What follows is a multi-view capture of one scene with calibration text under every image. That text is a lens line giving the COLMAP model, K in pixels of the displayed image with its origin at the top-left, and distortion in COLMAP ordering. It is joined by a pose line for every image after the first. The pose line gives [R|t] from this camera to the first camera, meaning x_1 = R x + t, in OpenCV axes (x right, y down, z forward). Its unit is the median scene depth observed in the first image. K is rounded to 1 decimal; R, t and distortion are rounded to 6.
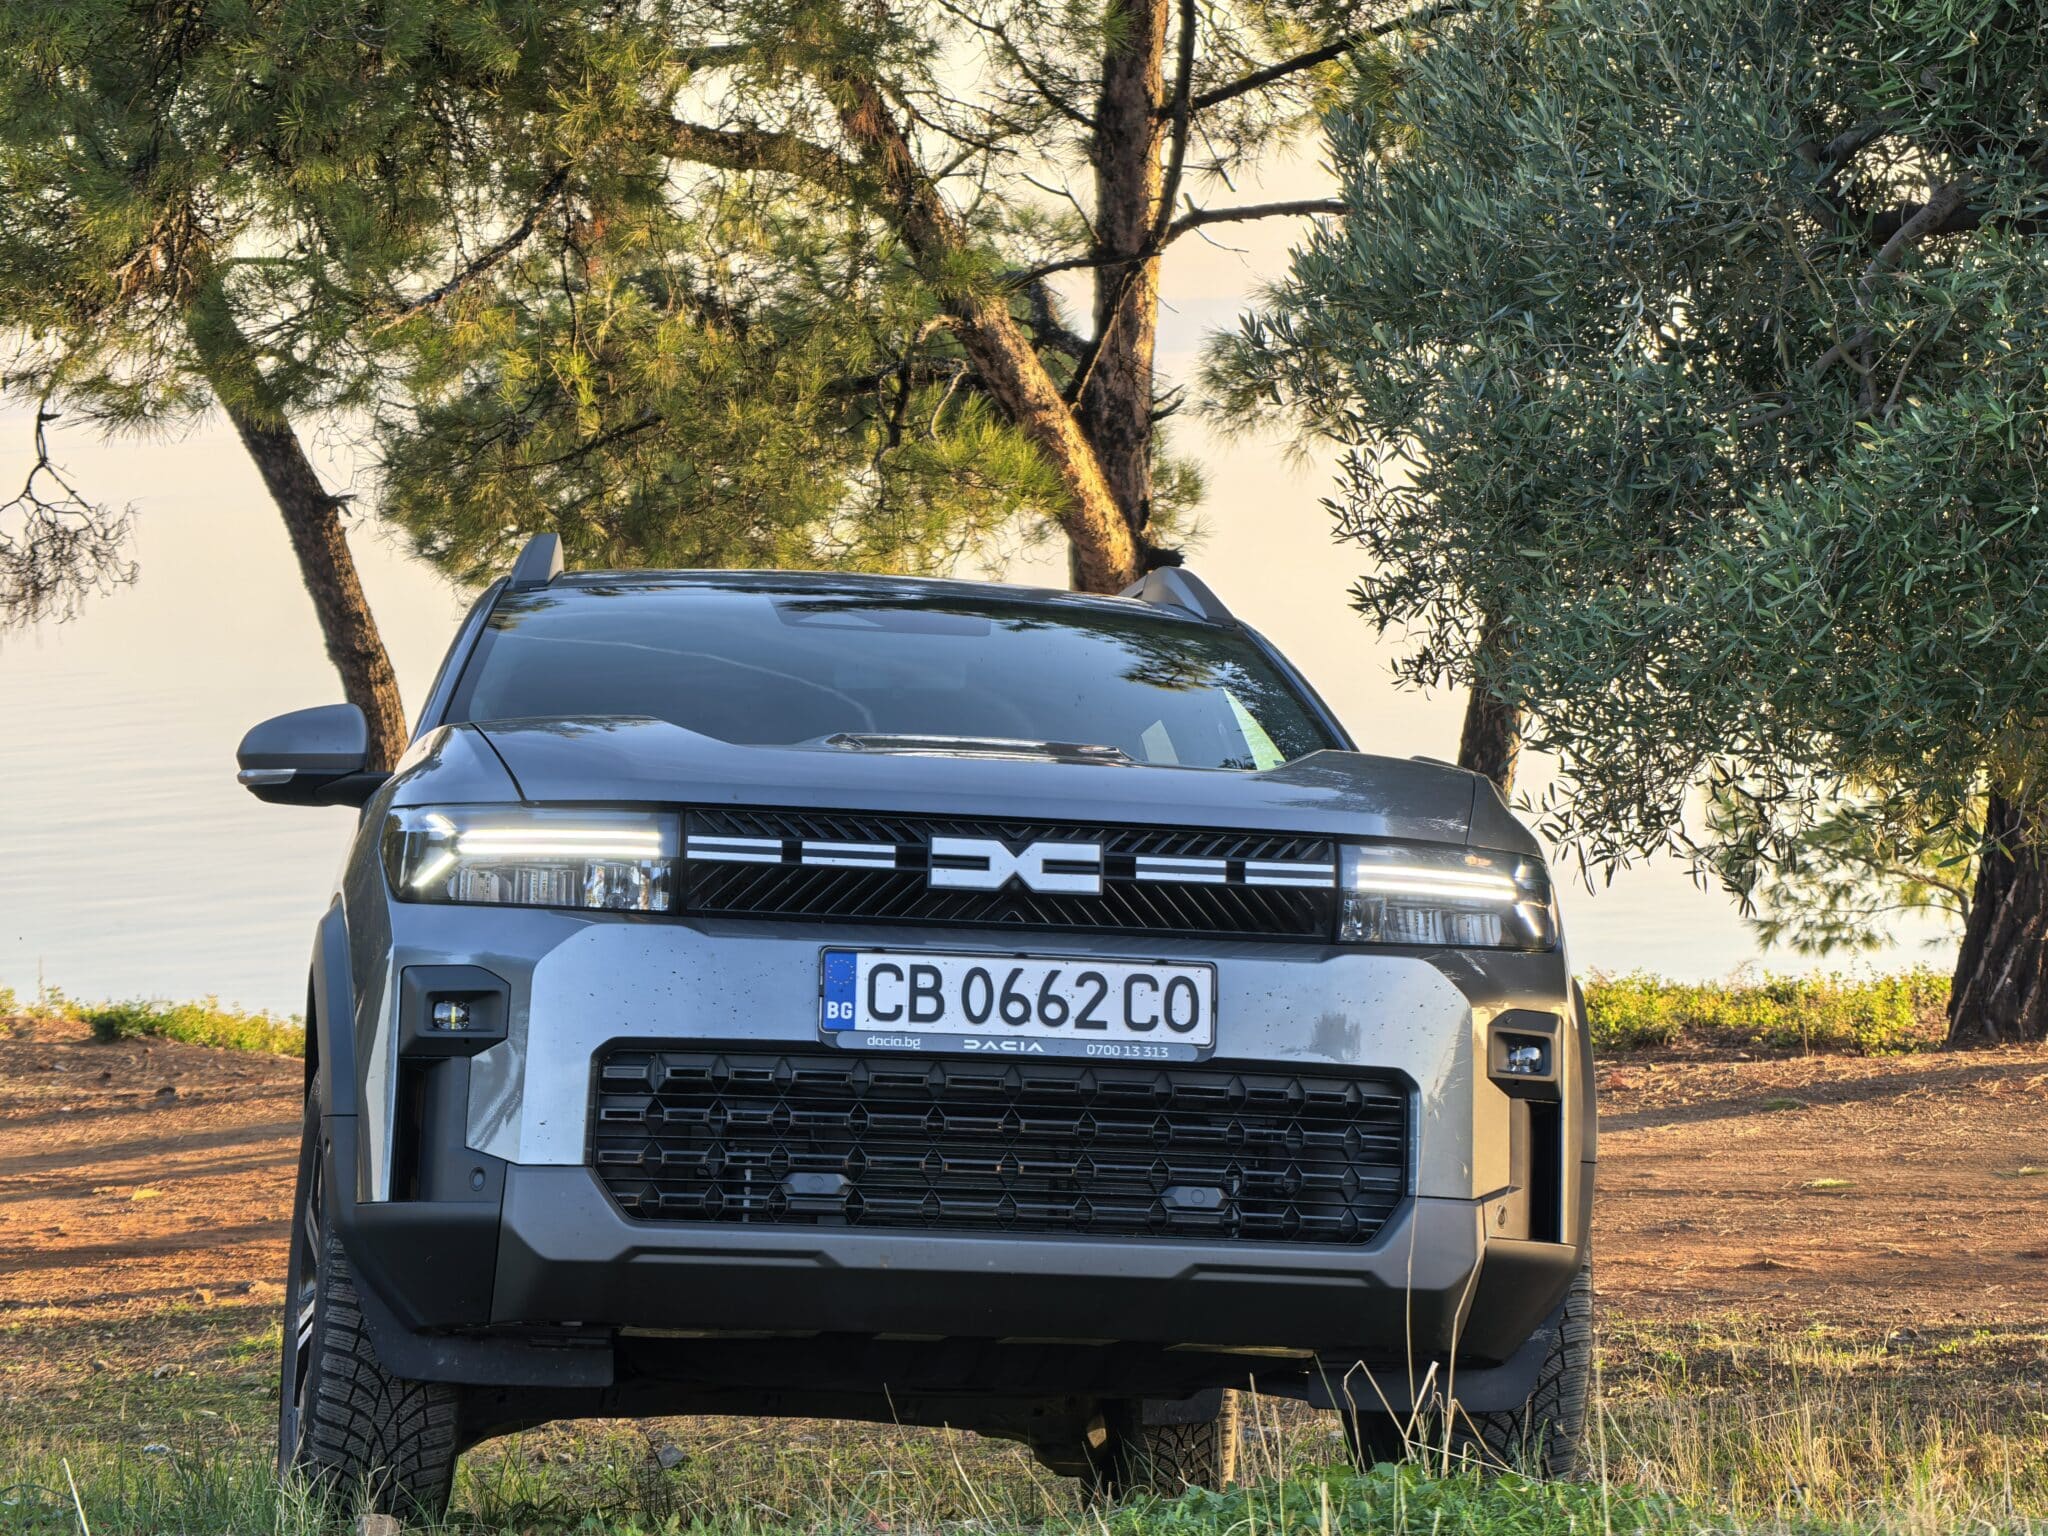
lens RADIAL K [[5442.2, 0, 1090.3], [0, 5442.2, 643.6], [0, 0, 1]] dist [0.327961, 0.000000]
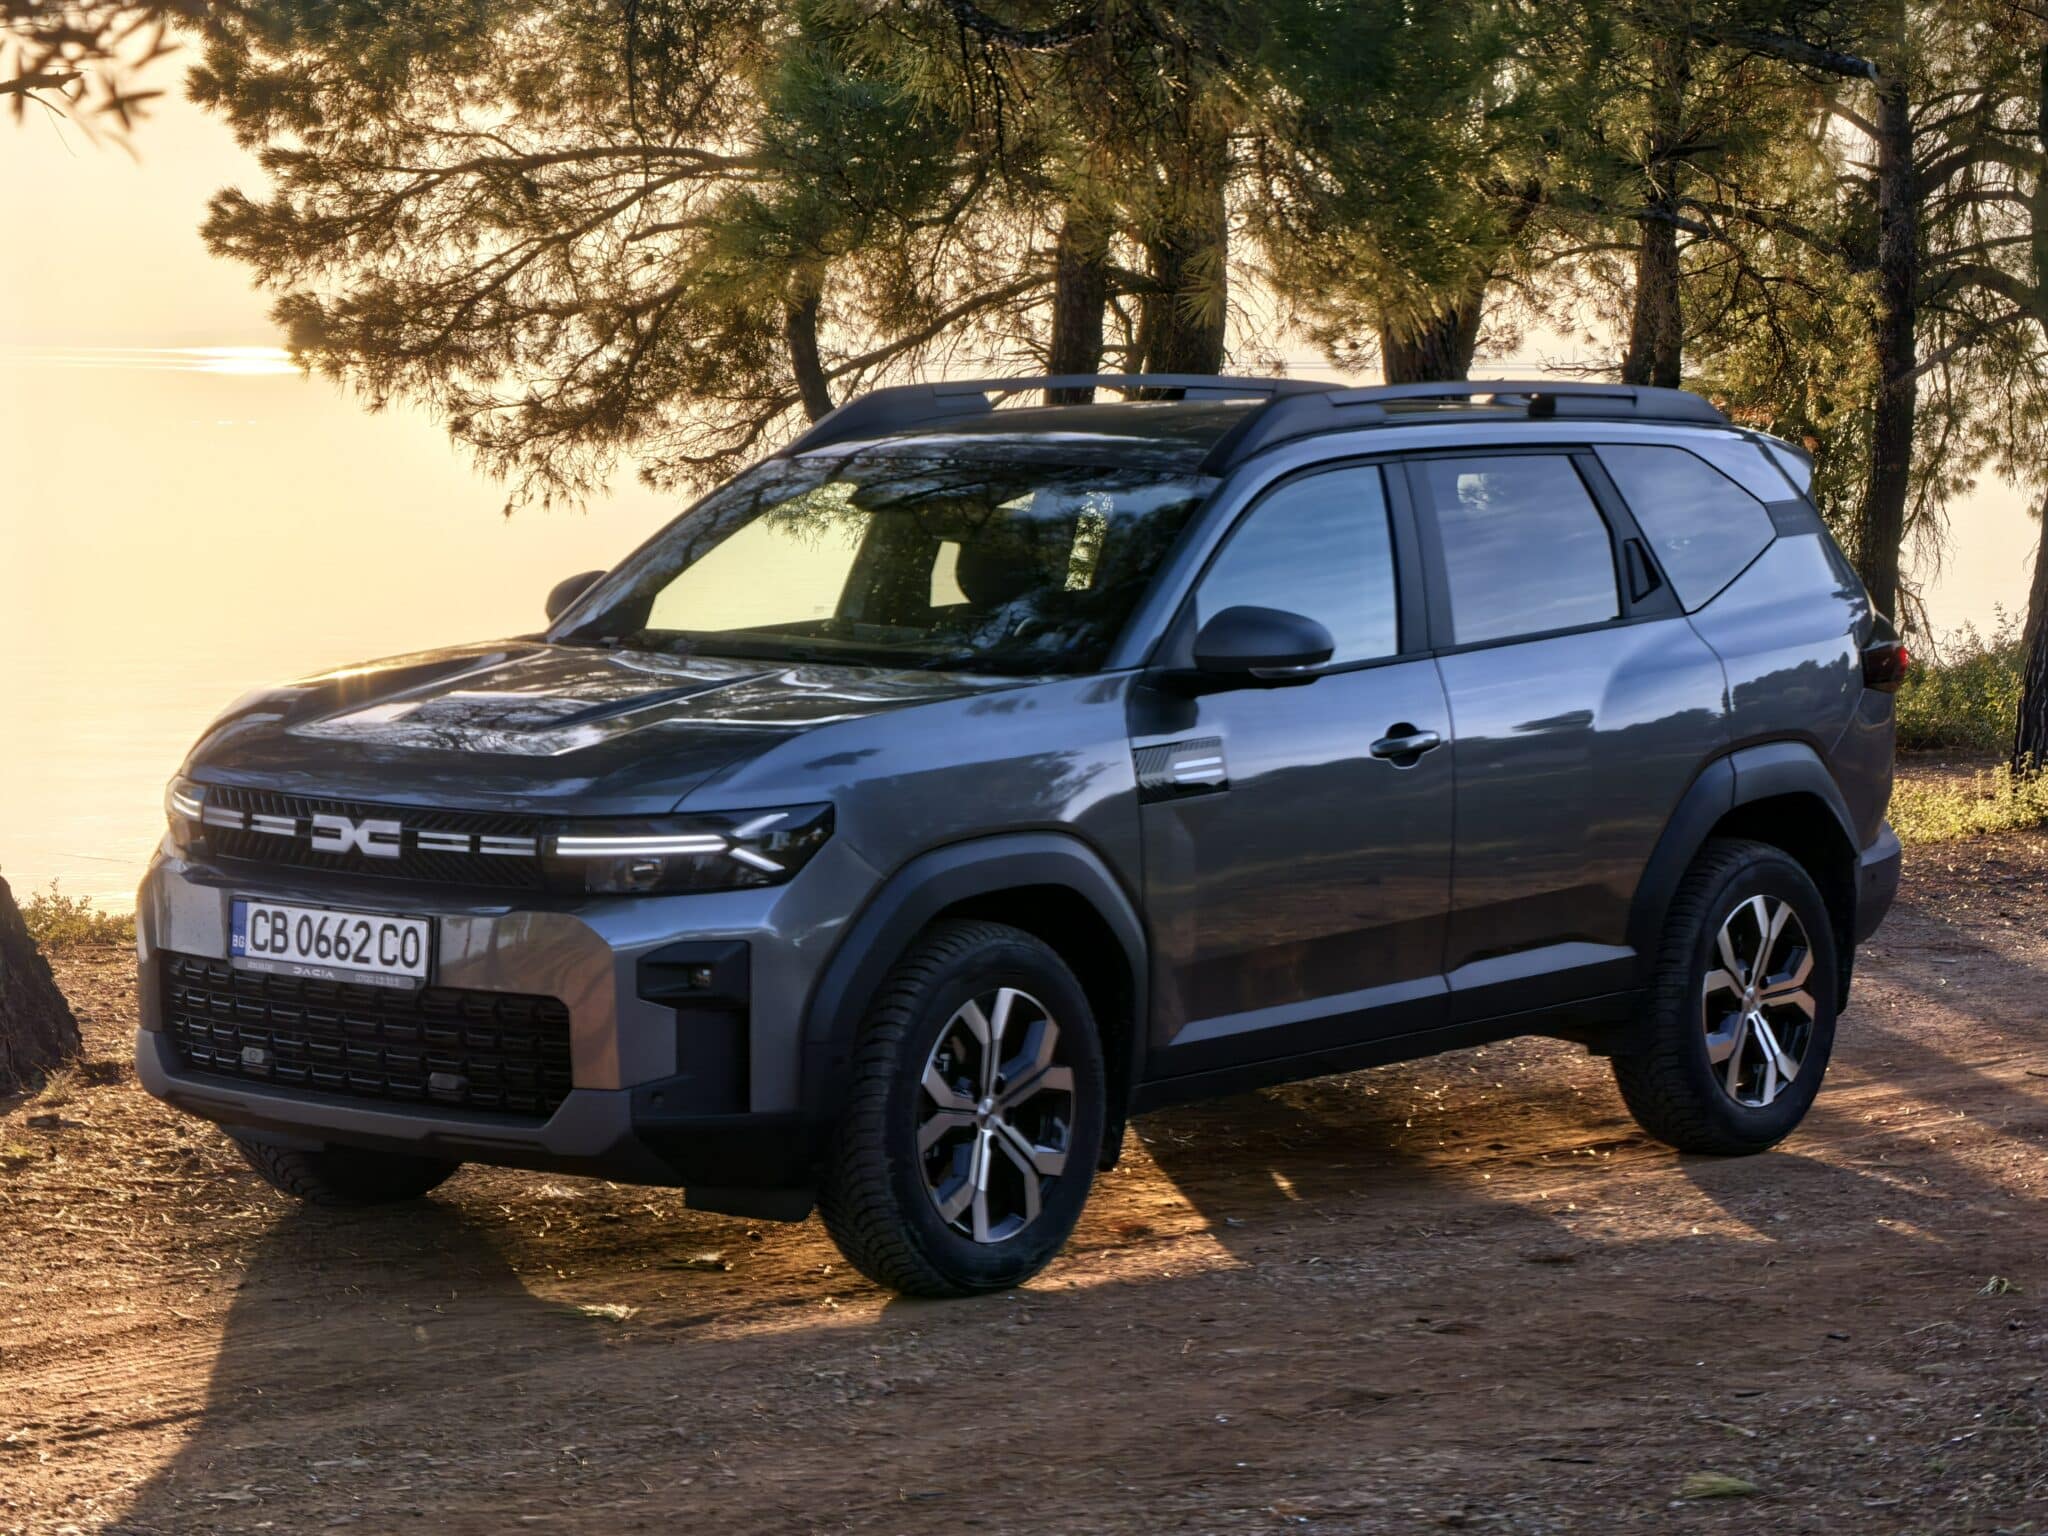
lens RADIAL K [[5442.2, 0, 969.2], [0, 5442.2, 754.2], [0, 0, 1]] dist [0.327961, 0.000000]
pose [[0.674520, 0.039170, -0.737217, 1.128097], [0.127129, 0.977511, 0.168255, -0.195916], [0.727228, -0.207213, 0.654371, 0.208557]]
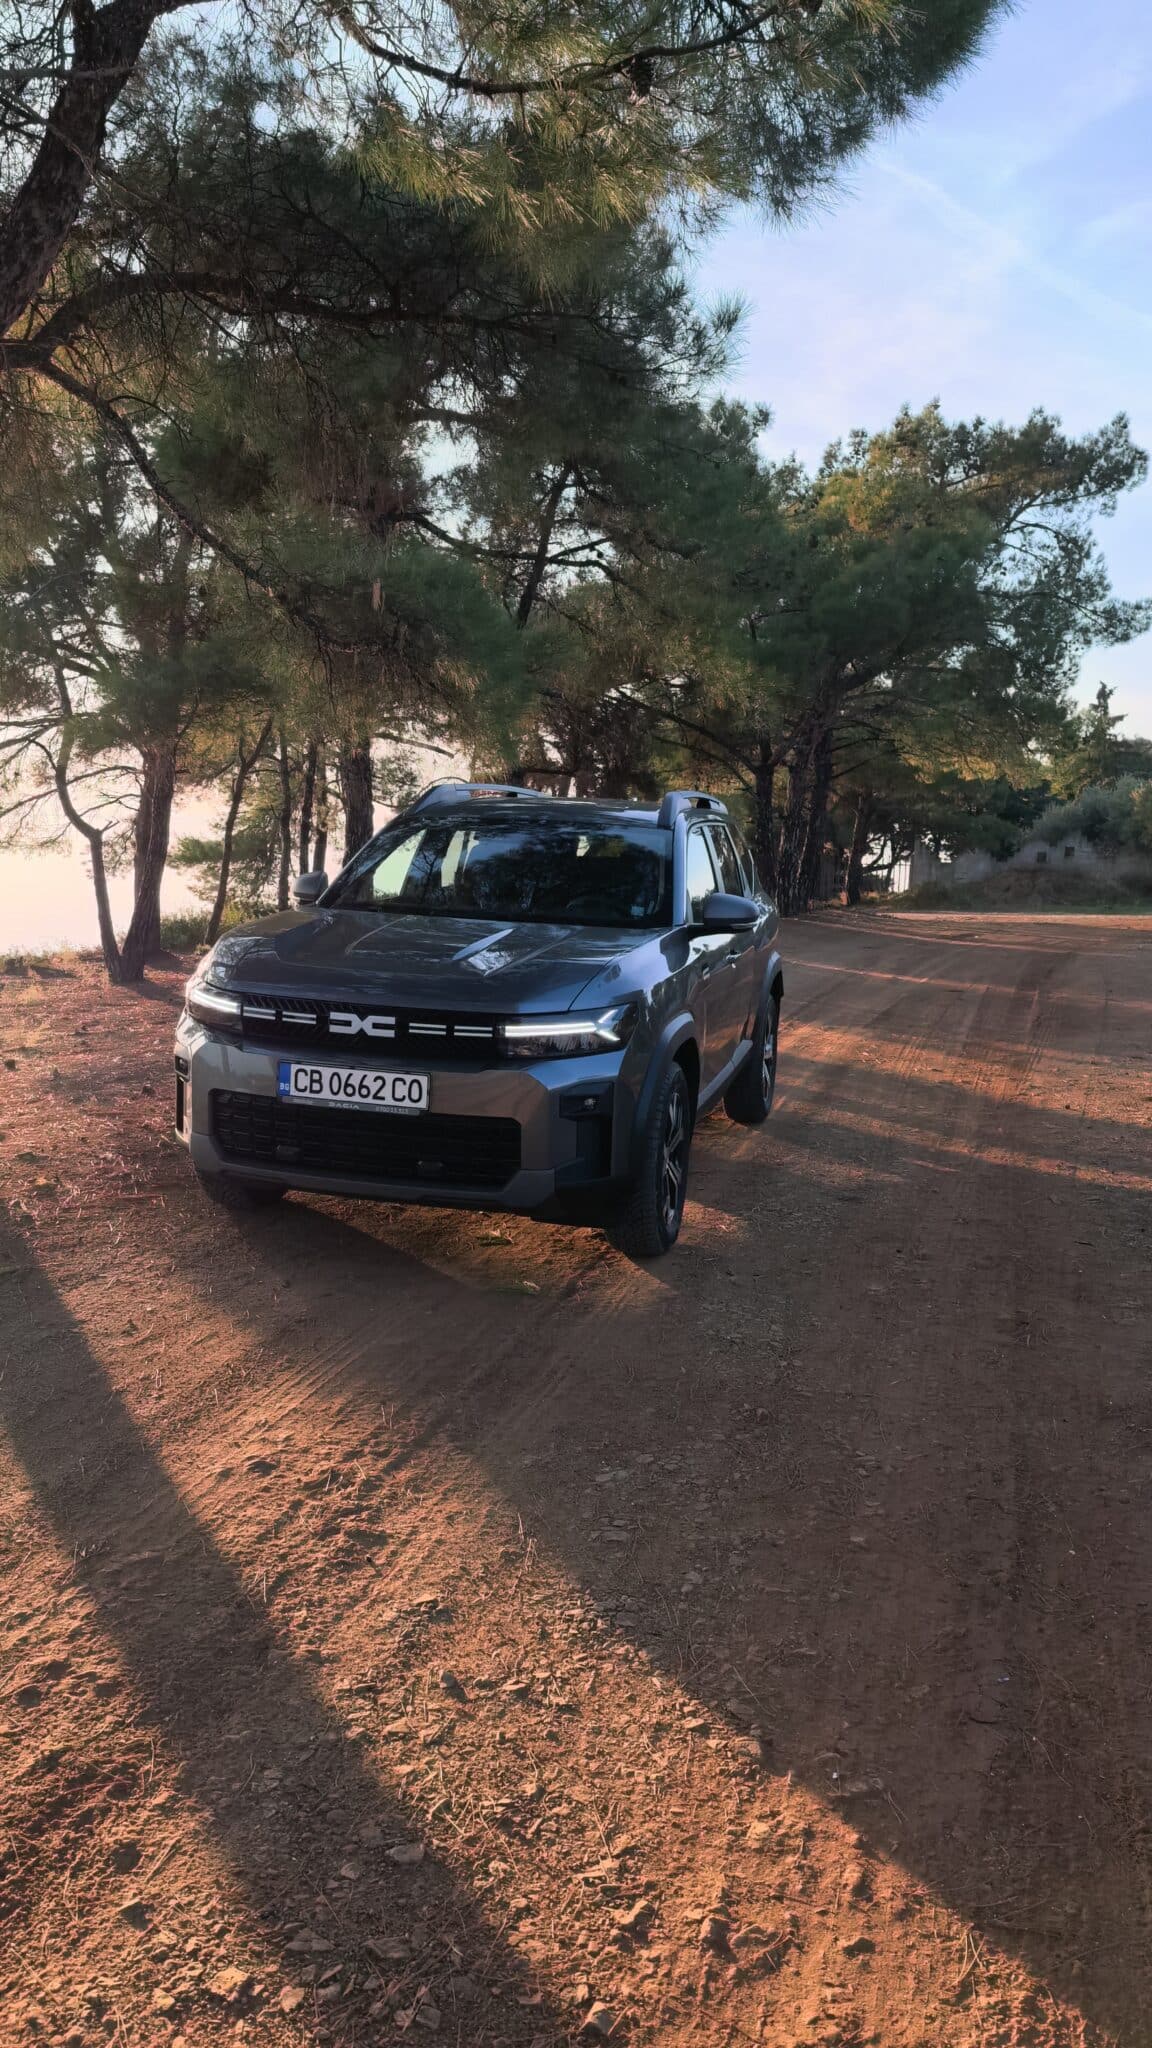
lens RADIAL K [[1454.1, 0, 552.1], [0, 1454.1, 1051.0], [0, 0, 1]] dist [0.040624, -0.000817]
pose [[0.911224, 0.071391, -0.405678, 0.328496], [0.053440, 0.956053, 0.288282, -0.130893], [0.408430, -0.284369, 0.867363, 0.476452]]
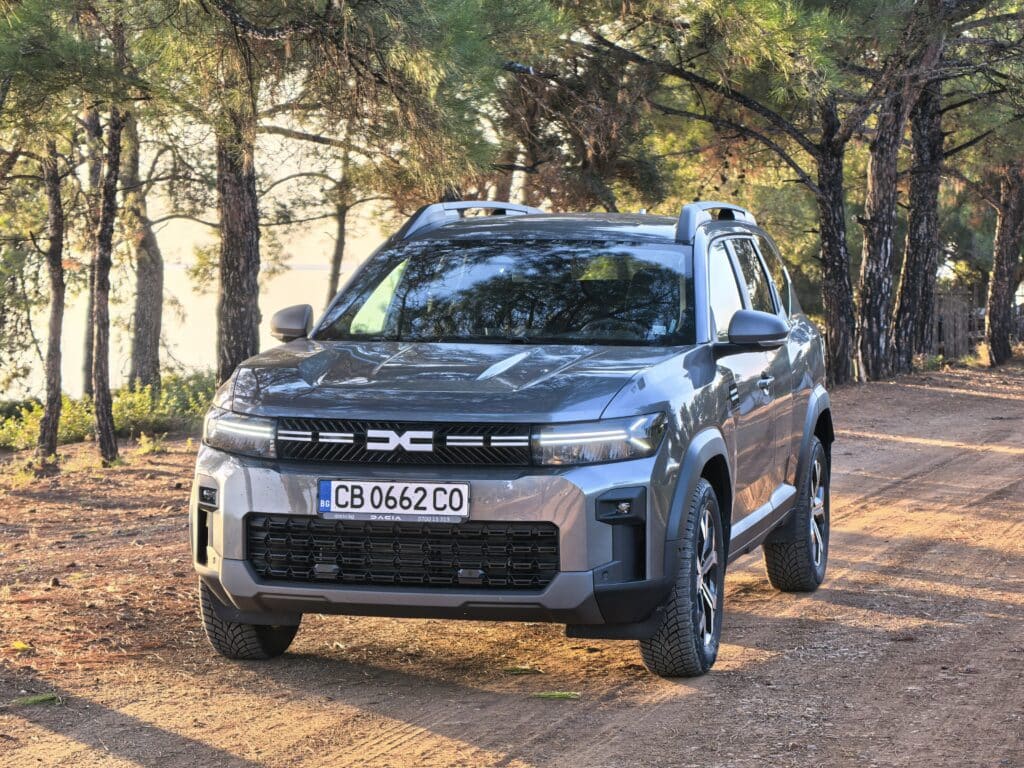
lens RADIAL K [[2721.1, 0, 541.4], [0, 2721.1, 382.1], [0, 0, 1]] dist [0.327961, 0.000000]
pose [[0.922472, -0.002456, -0.386056, 0.532054], [0.081646, 0.978603, 0.188866, -0.217547], [0.377332, -0.205744, 0.902934, -0.095831]]
